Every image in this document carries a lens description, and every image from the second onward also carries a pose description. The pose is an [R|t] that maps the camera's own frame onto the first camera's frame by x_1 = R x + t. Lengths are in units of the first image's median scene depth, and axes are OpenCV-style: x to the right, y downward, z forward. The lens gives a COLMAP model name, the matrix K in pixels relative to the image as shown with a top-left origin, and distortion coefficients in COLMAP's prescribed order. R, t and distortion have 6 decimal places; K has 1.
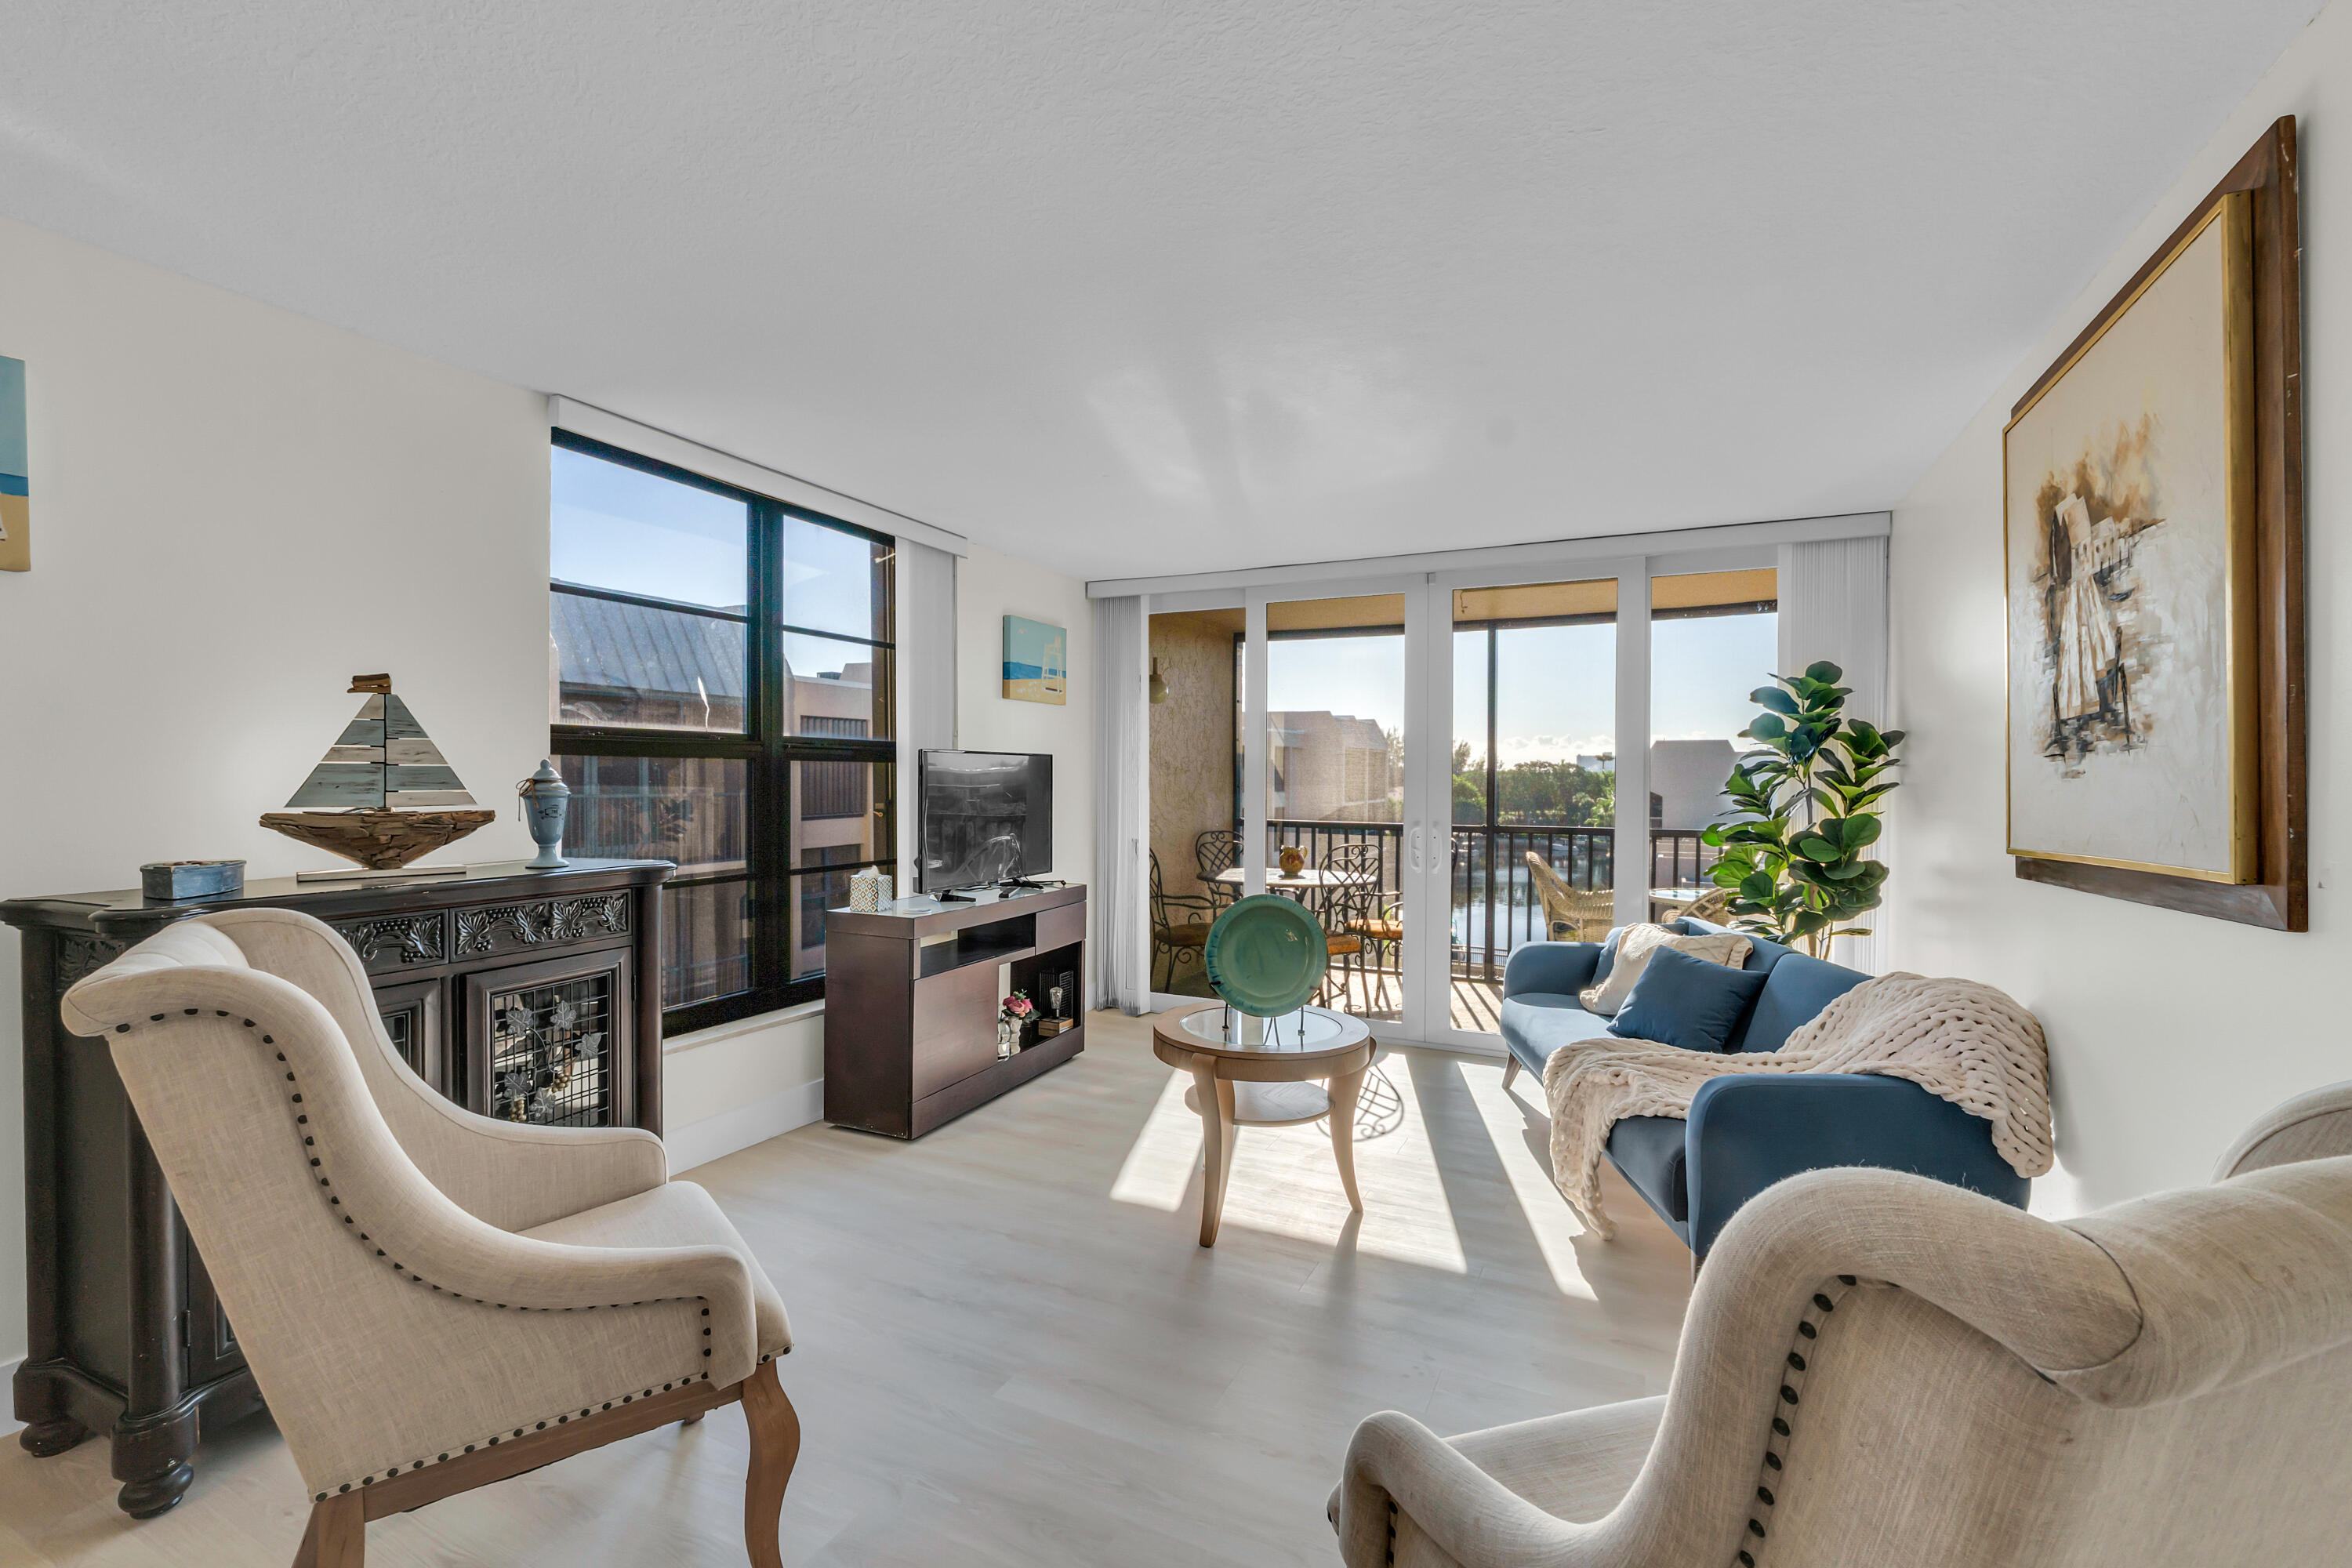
lens RADIAL K [[987.8, 0, 1189.7], [0, 987.8, 776.1], [0, 0, 1]] dist [-0.001705, -0.000831]
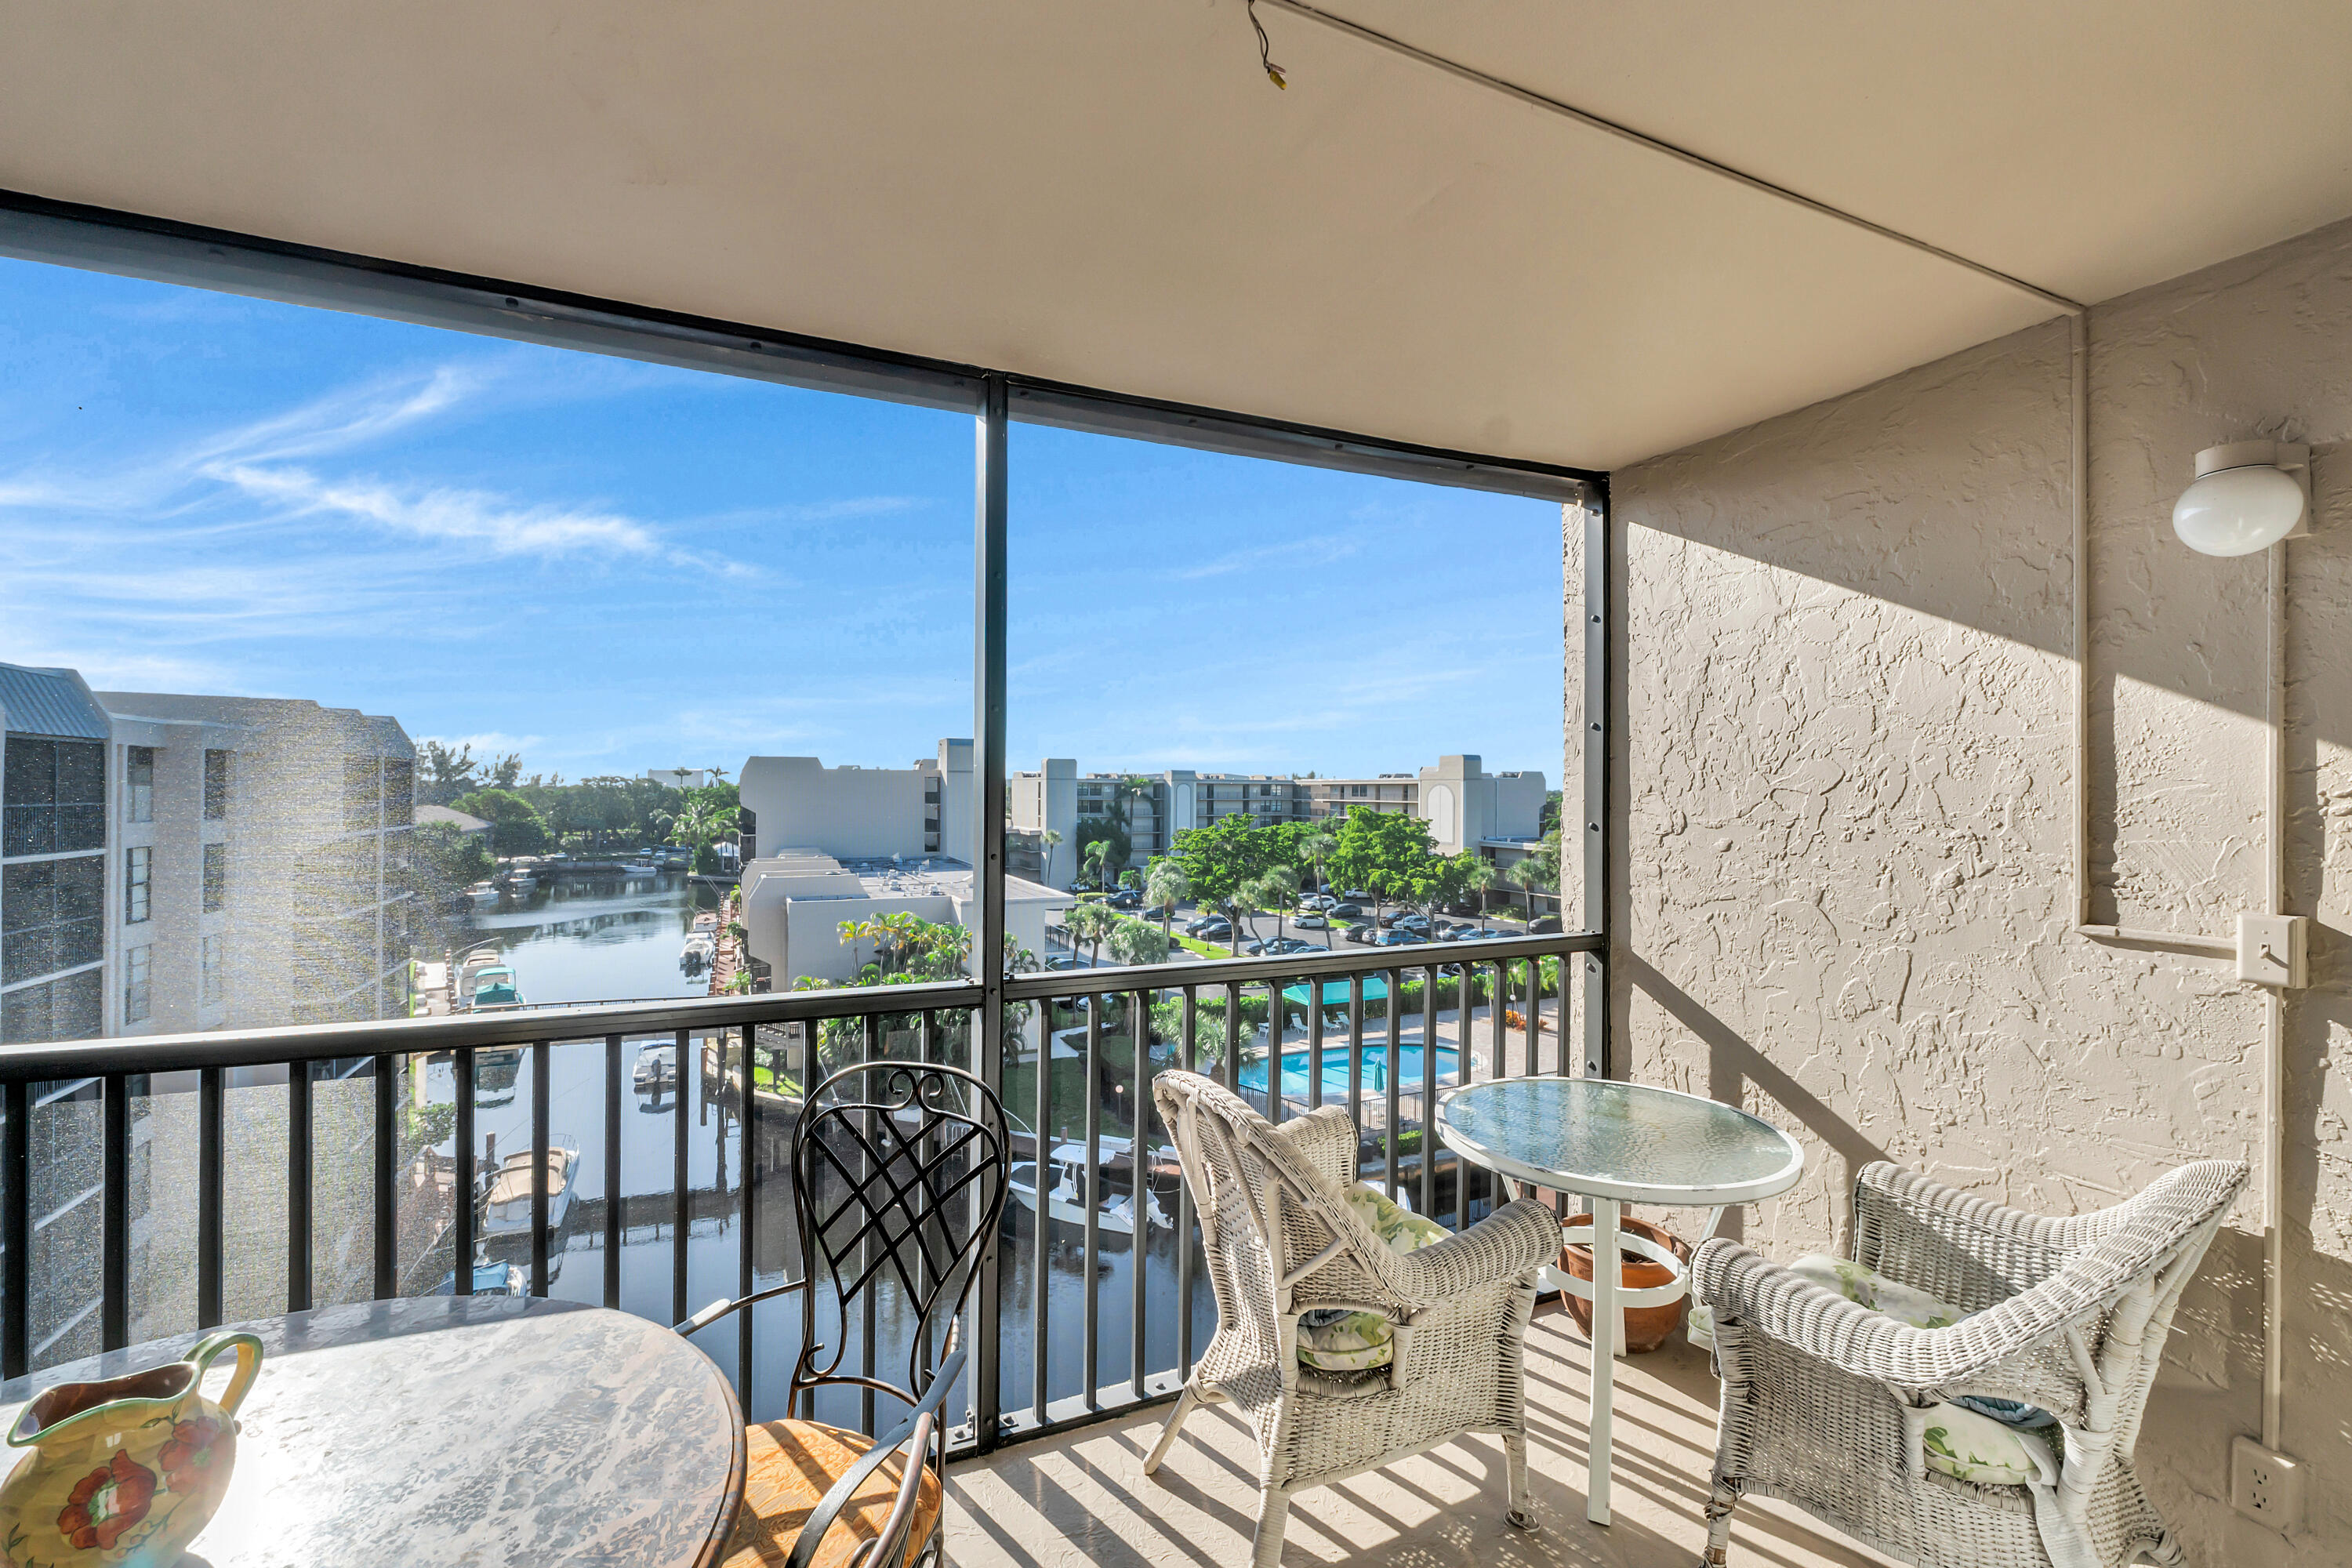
lens RADIAL K [[977.1, 0, 1140.3], [0, 977.1, 783.2], [0, 0, 1]] dist [-0.008433, 0.001133]
pose [[0.662717, 0.003633, 0.748861, 0.159883], [0.002082, 0.999975, -0.006694, -0.026652], [-0.748867, 0.005995, 0.662693, 1.313089]]
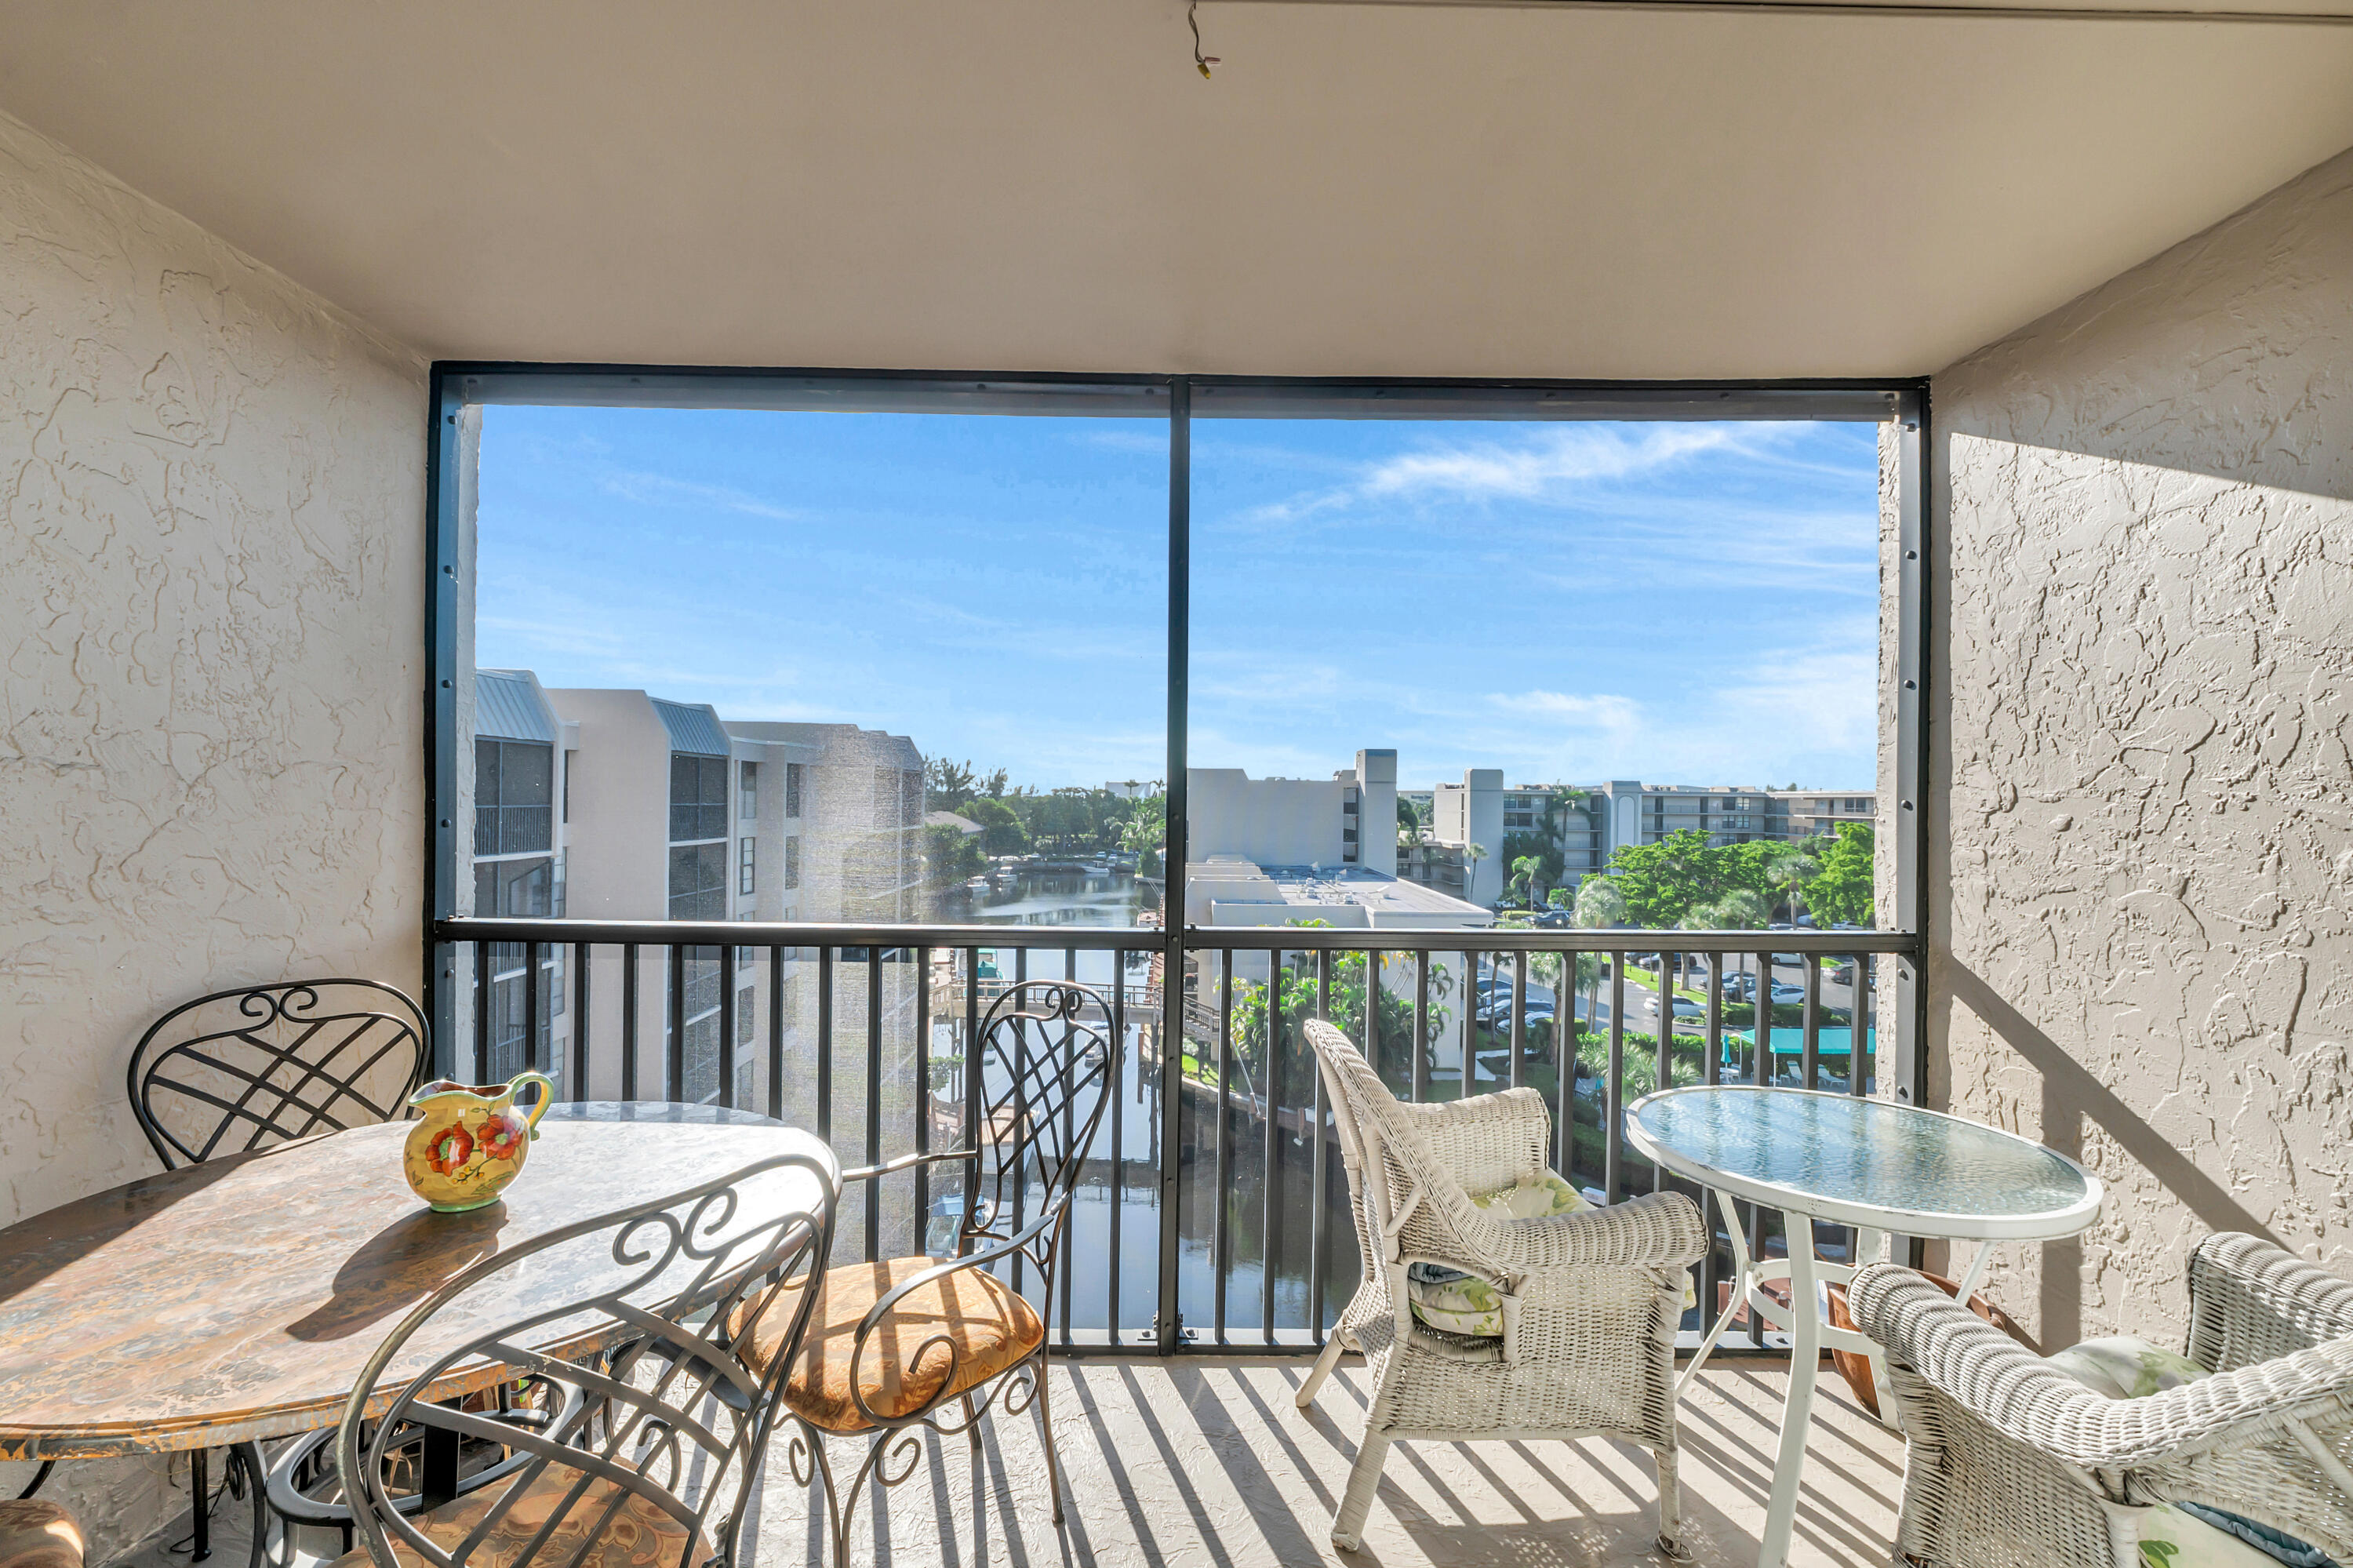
lens RADIAL K [[977.5, 0, 1167.6], [0, 977.5, 797.4], [0, 0, 1]] dist [-0.008433, 0.001133]
pose [[0.904547, 0.007609, 0.426307, 0.255443], [-0.006349, 0.999970, -0.004377, 0.002406], [-0.426327, 0.001253, 0.904568, 1.191158]]
